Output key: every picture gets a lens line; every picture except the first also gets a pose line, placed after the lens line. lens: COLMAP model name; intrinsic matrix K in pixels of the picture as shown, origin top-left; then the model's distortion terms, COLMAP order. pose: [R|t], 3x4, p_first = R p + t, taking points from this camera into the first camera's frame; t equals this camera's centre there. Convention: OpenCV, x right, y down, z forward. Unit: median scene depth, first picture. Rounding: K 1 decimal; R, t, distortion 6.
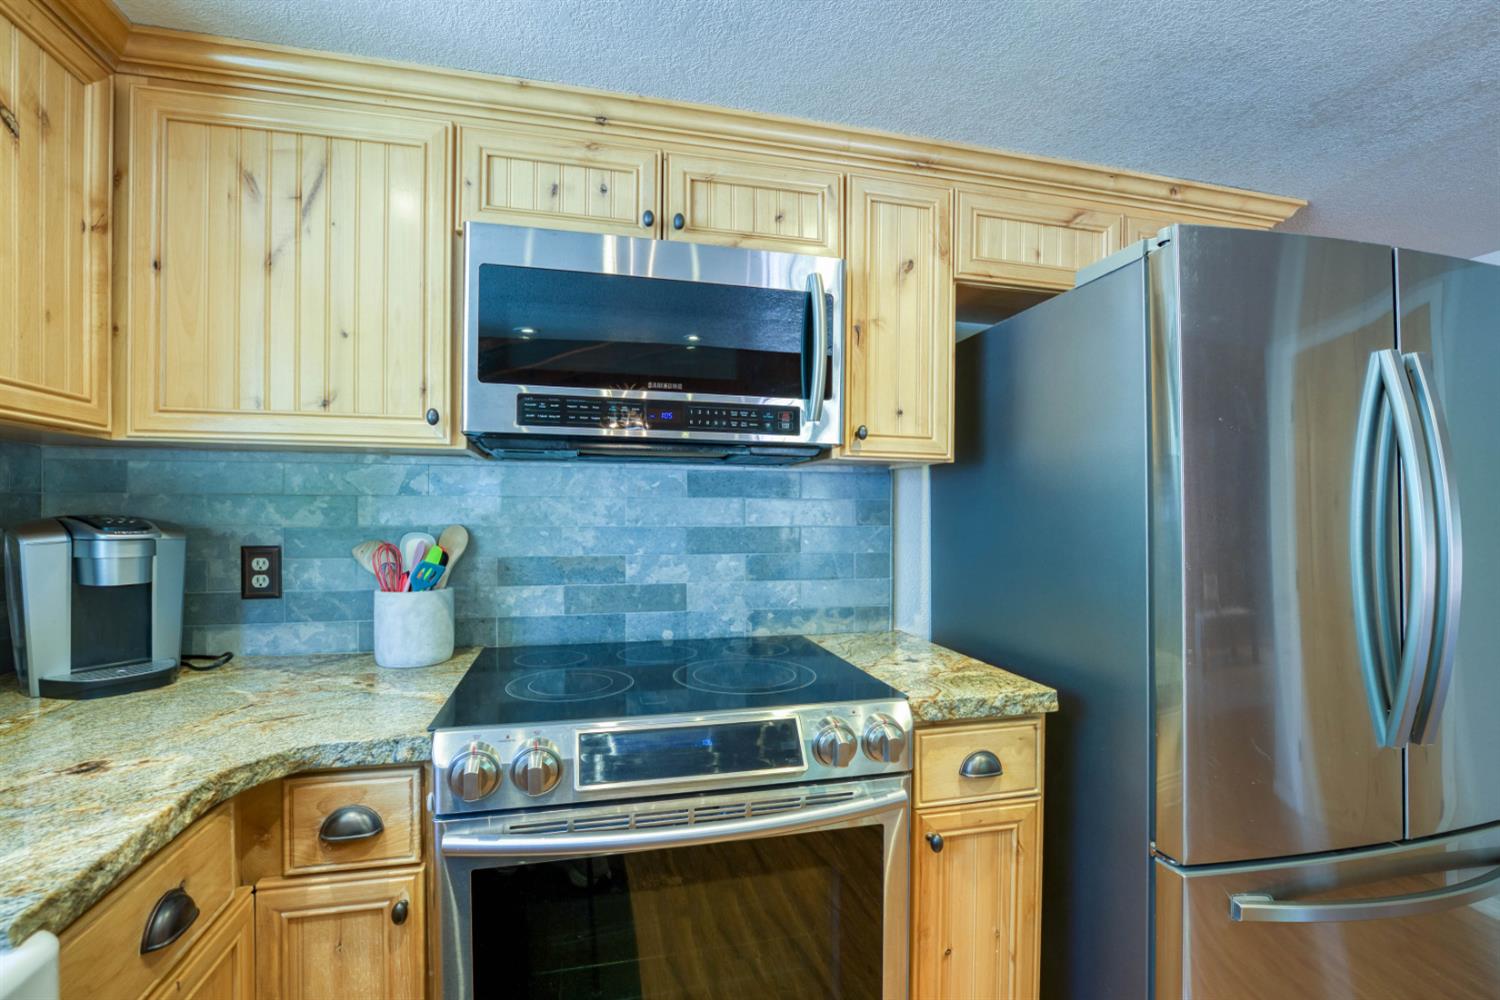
lens RADIAL K [[645.8, 0, 749.5], [0, 645.8, 514.2], [0, 0, 1]] dist [-0.018413, -0.000231]
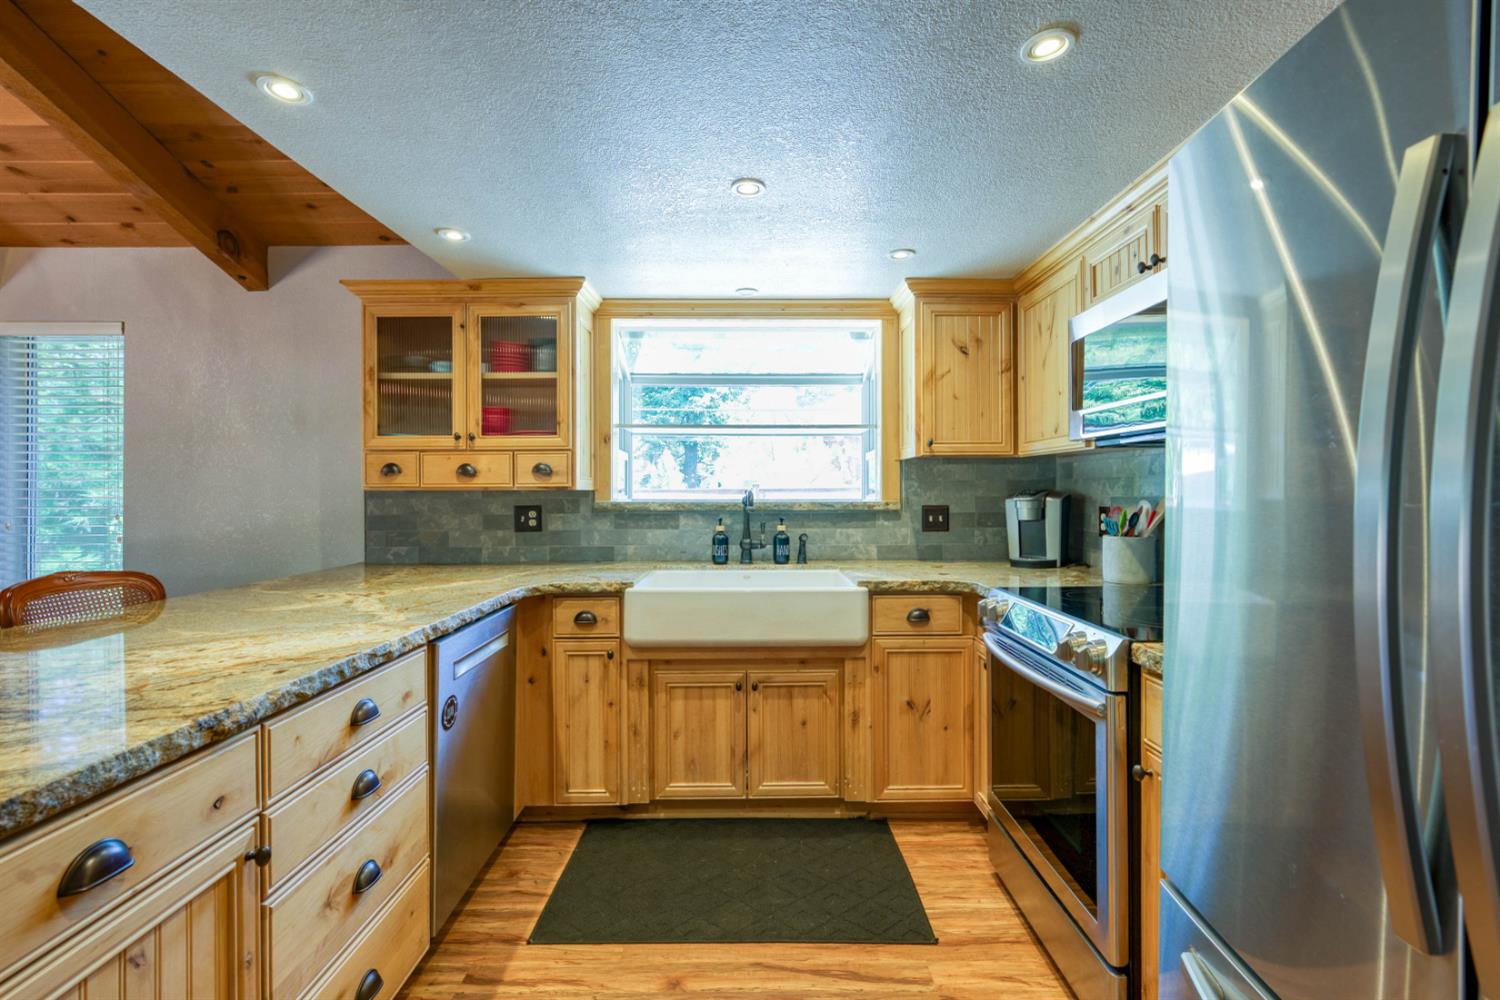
lens RADIAL K [[662.7, 0, 727.5], [0, 662.7, 493.3], [0, 0, 1]] dist [-0.004135, -0.000156]
pose [[-0.271964, 0.000730, -0.962307, 1.300818], [0.000150, 1.000000, 0.000716, 0.010776], [0.962308, 0.000051, -0.271964, 0.506957]]
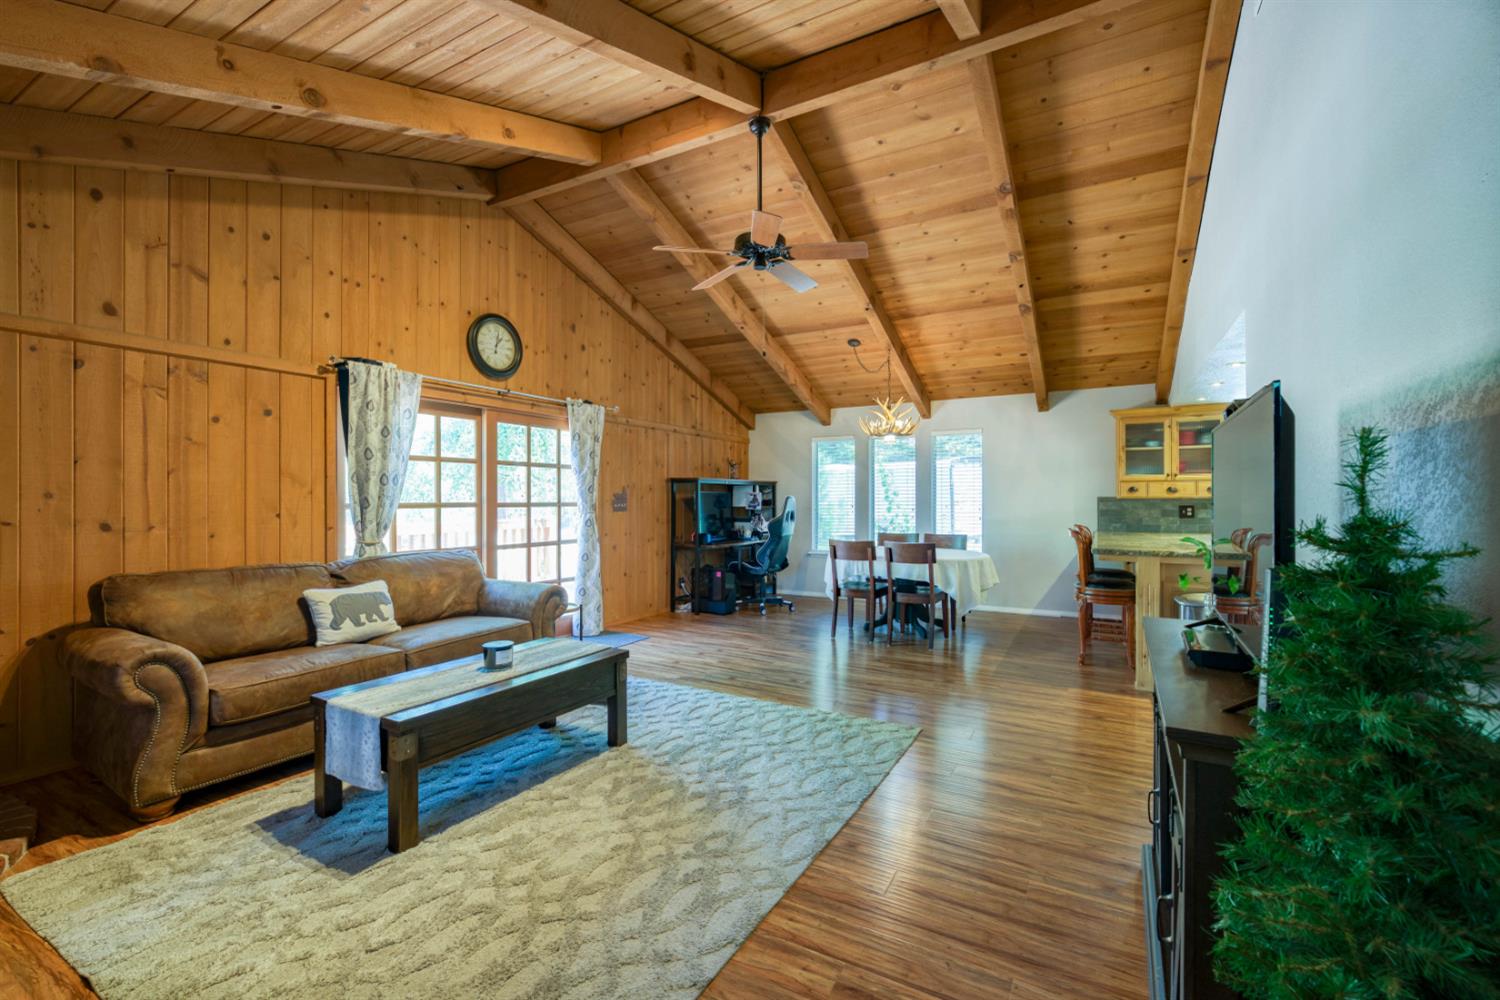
lens RADIAL K [[634.1, 0, 760.3], [0, 634.1, 498.1], [0, 0, 1]] dist [-0.023514, 0.007262]
pose [[-0.679935, -0.003255, -0.733265, 4.655355], [-0.002721, 0.999994, -0.001916, 0.016803], [0.733267, 0.000692, -0.679940, 0.081311]]
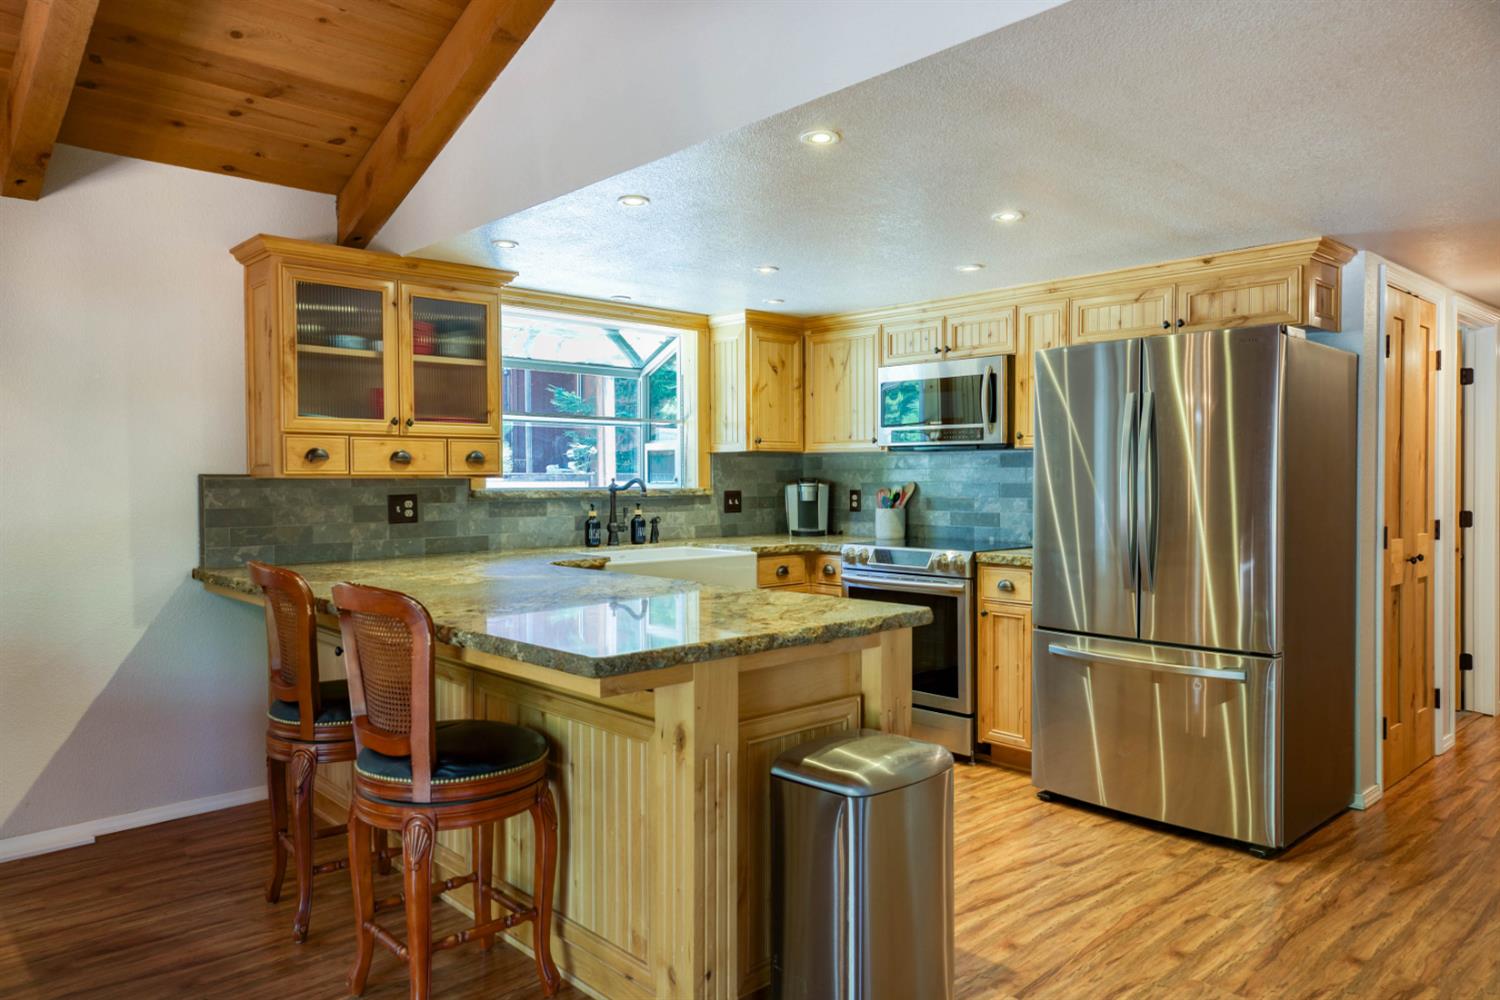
lens RADIAL K [[1051.0, 0, 750.0], [0, 1051.0, 500.0], [0, 0, 1]] dist [0.029649, -0.000902]
pose [[0.467367, 0.014844, -0.883939, 2.703929], [0.002494, 0.999833, 0.018109, 0.013421], [0.884060, -0.010669, 0.467251, -1.292192]]
